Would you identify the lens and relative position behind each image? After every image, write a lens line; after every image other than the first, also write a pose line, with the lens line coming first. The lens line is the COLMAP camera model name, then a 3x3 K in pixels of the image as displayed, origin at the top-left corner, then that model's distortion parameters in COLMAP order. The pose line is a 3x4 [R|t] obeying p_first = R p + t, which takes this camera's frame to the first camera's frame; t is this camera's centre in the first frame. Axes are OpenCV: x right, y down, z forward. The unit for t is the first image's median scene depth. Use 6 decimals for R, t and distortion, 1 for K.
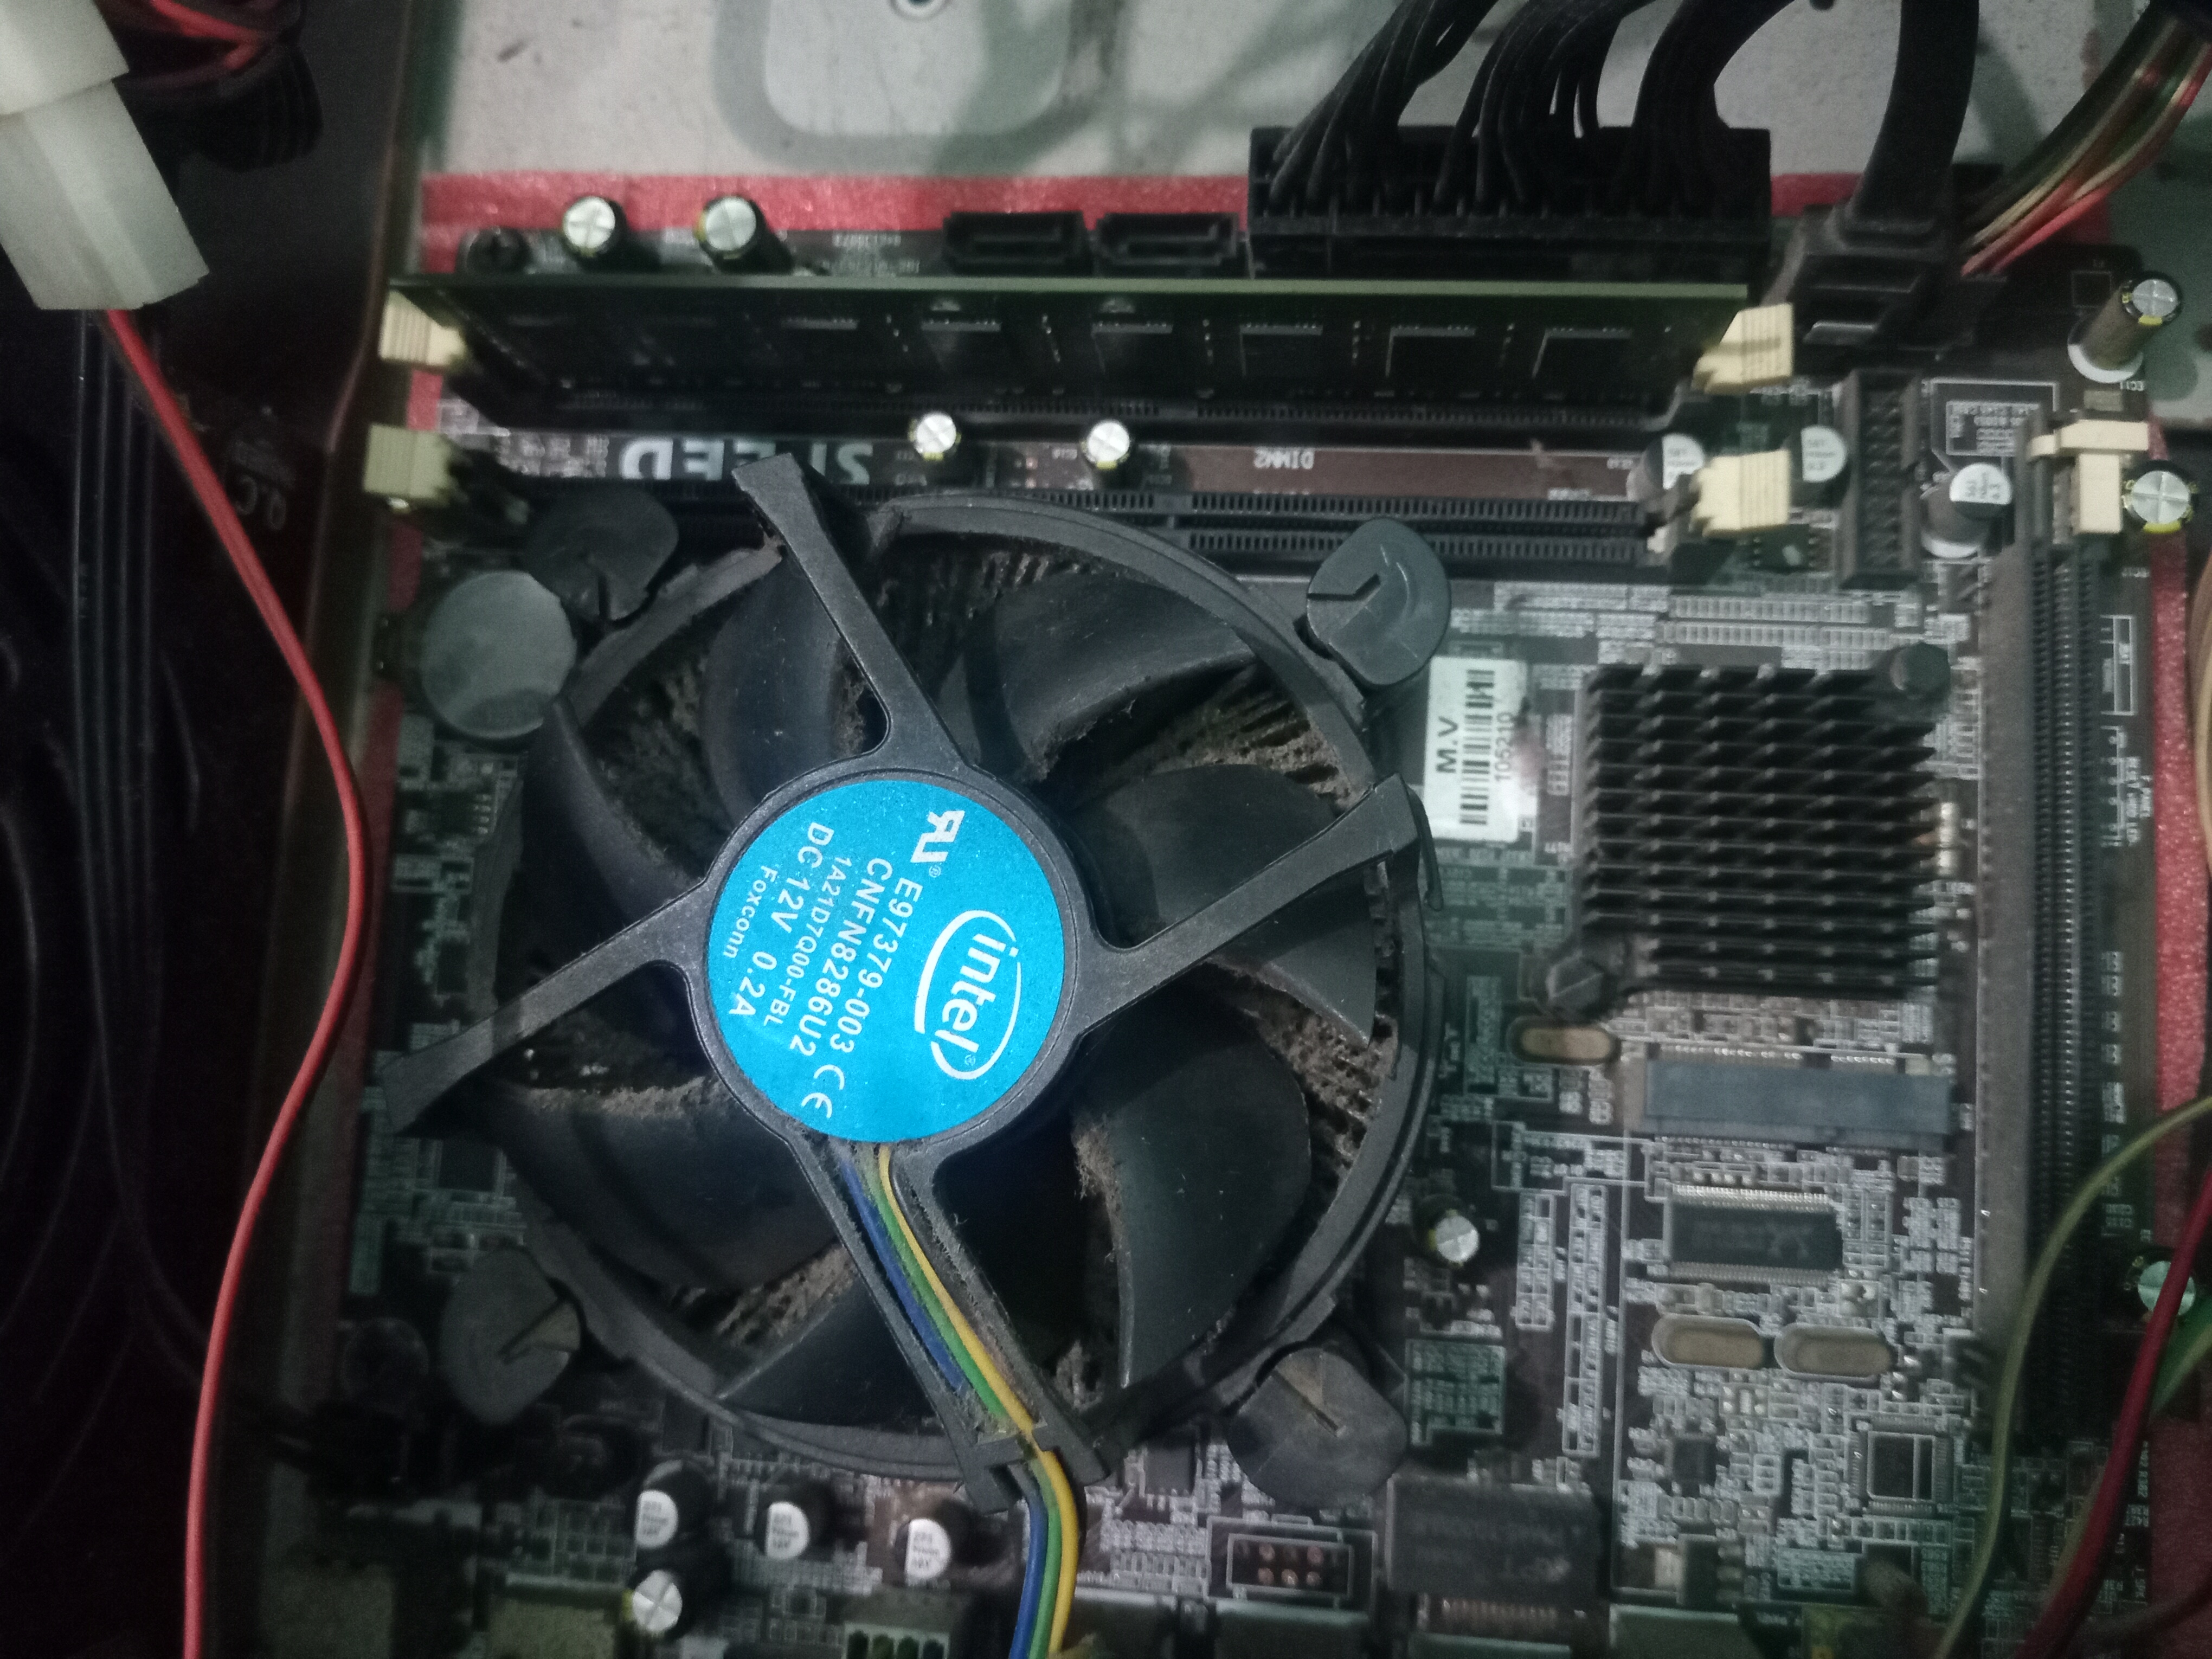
lens RADIAL K [[1517.7, 0, 1121.3], [0, 1517.7, 759.9], [0, 0, 1]] dist [0.001108, -0.020583]
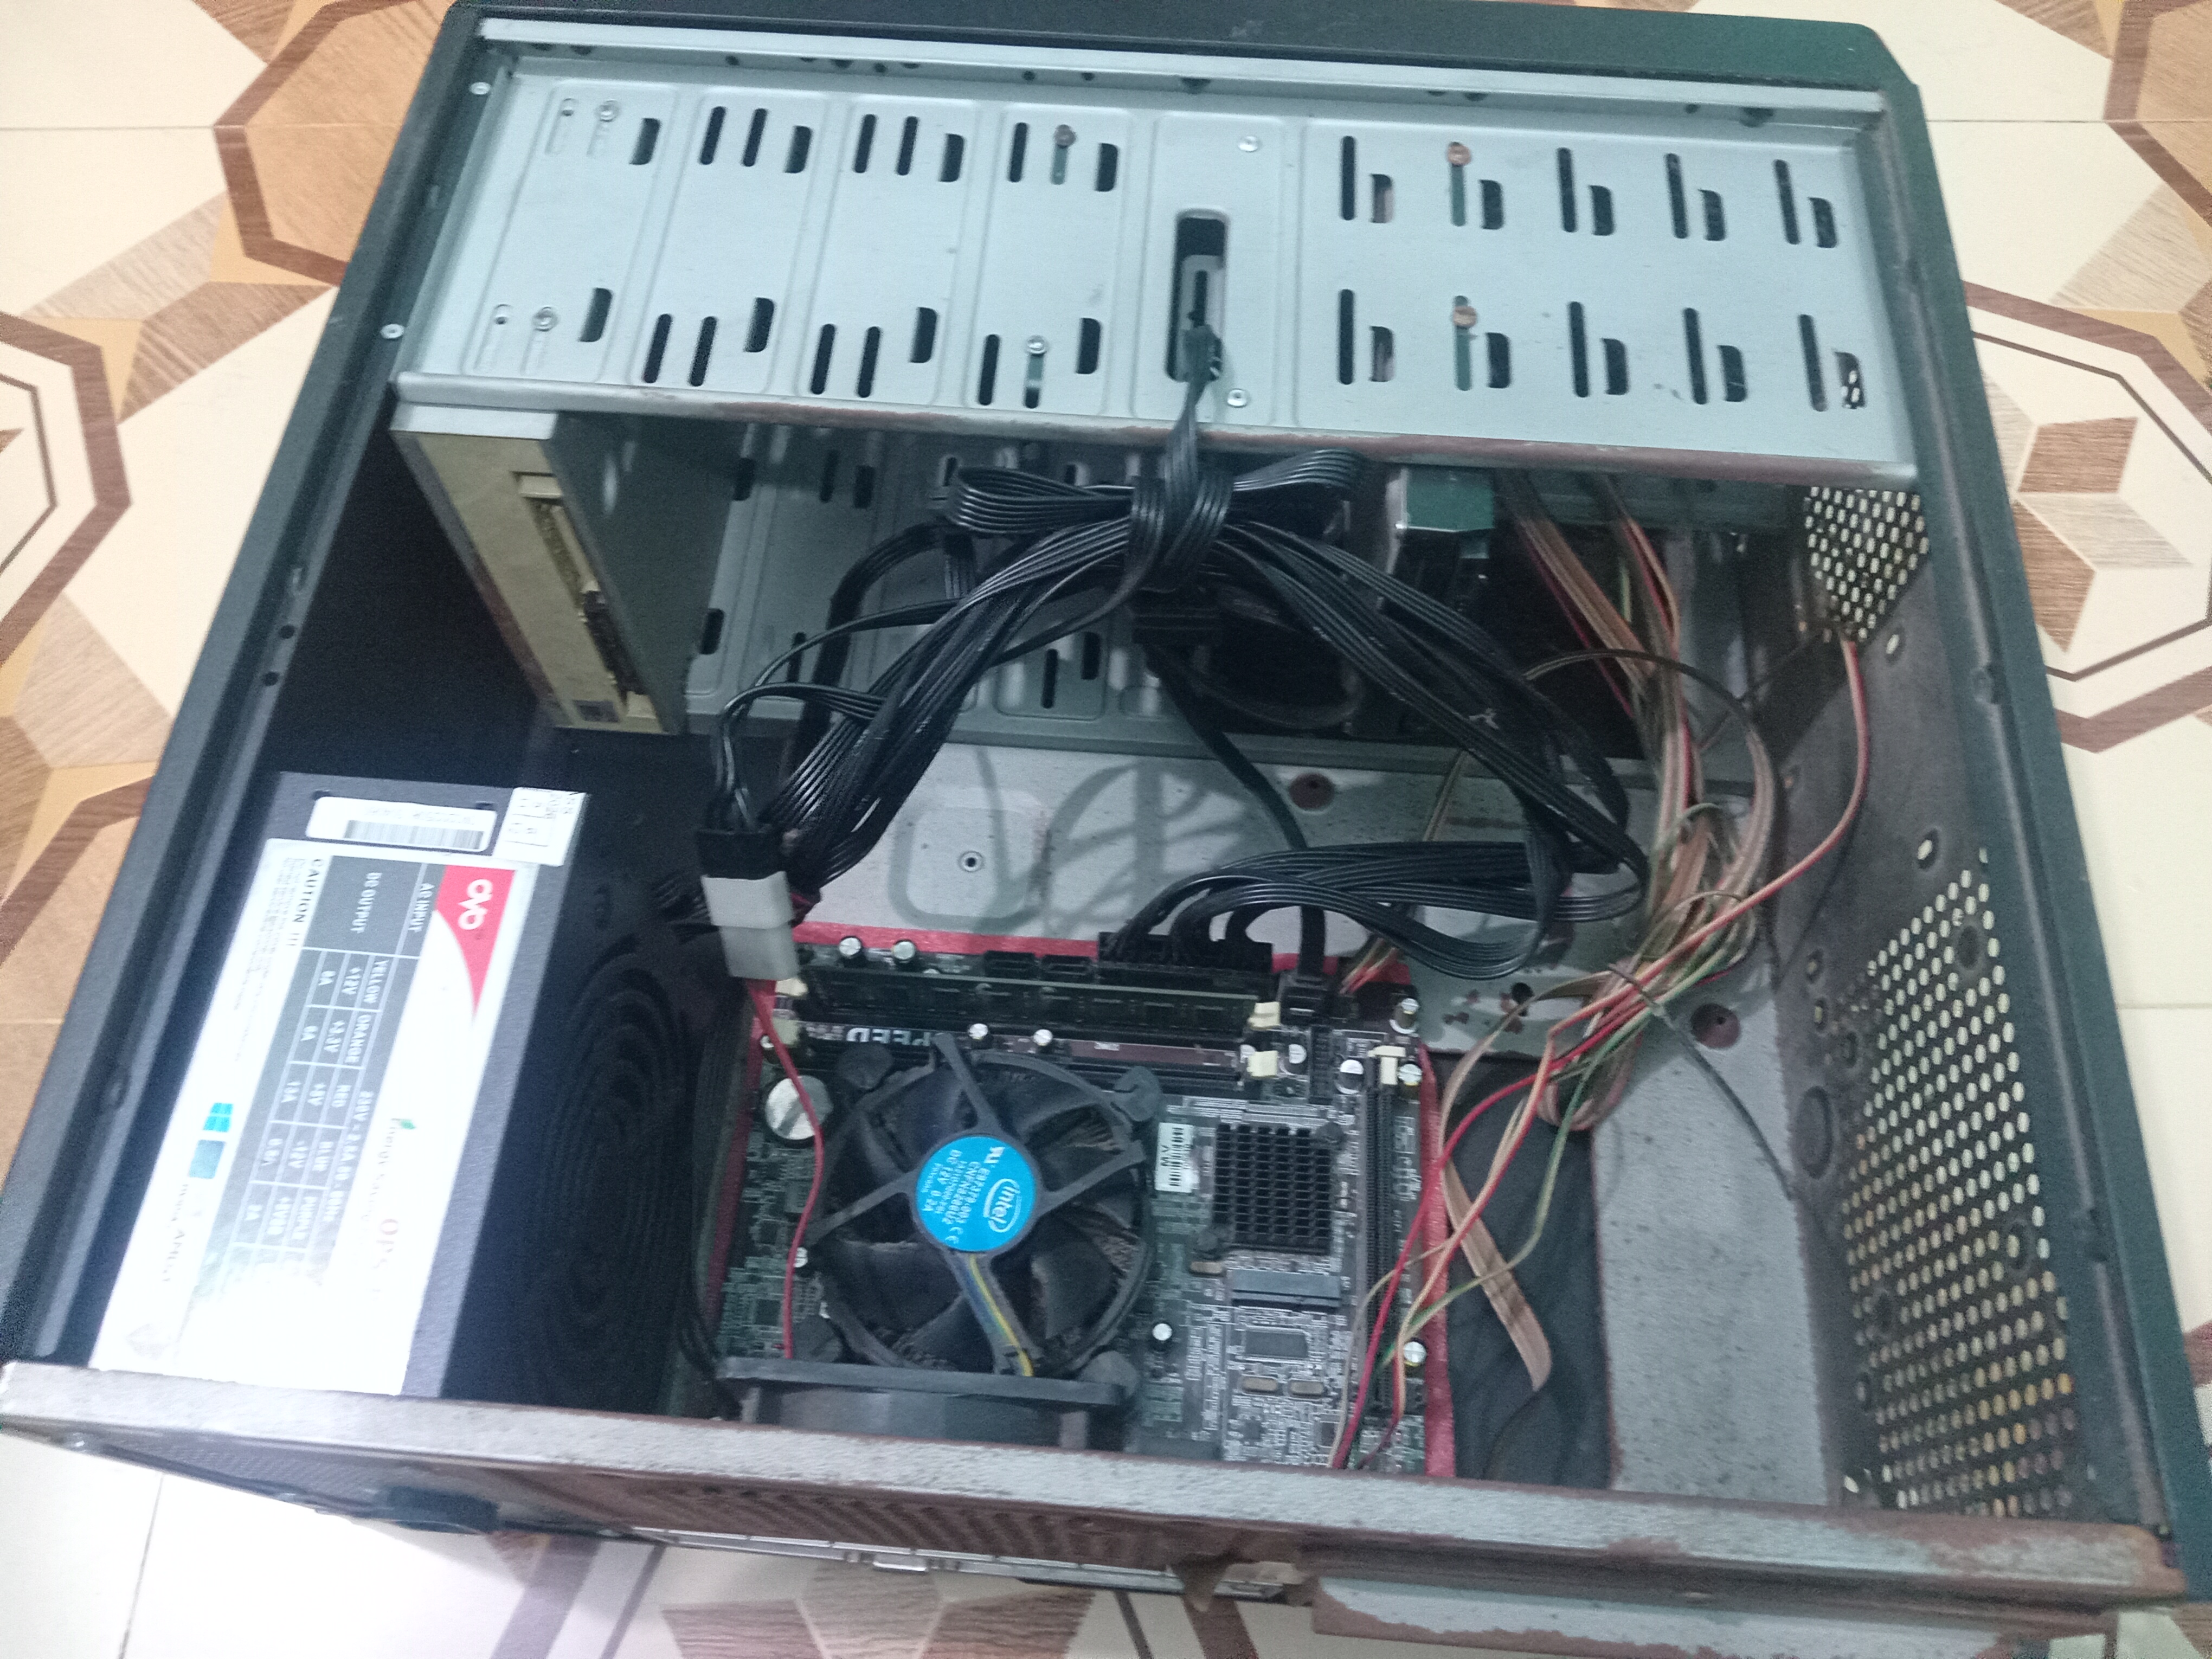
lens RADIAL K [[1517.7, 0, 1103.1], [0, 1517.7, 830.9], [0, 0, 1]] dist [0.001108, -0.020583]
pose [[0.993656, 0.063314, 0.092946, -0.182808], [-0.026576, 0.935257, -0.352970, 0.415473], [-0.109277, 0.348260, 0.931007, -1.727391]]
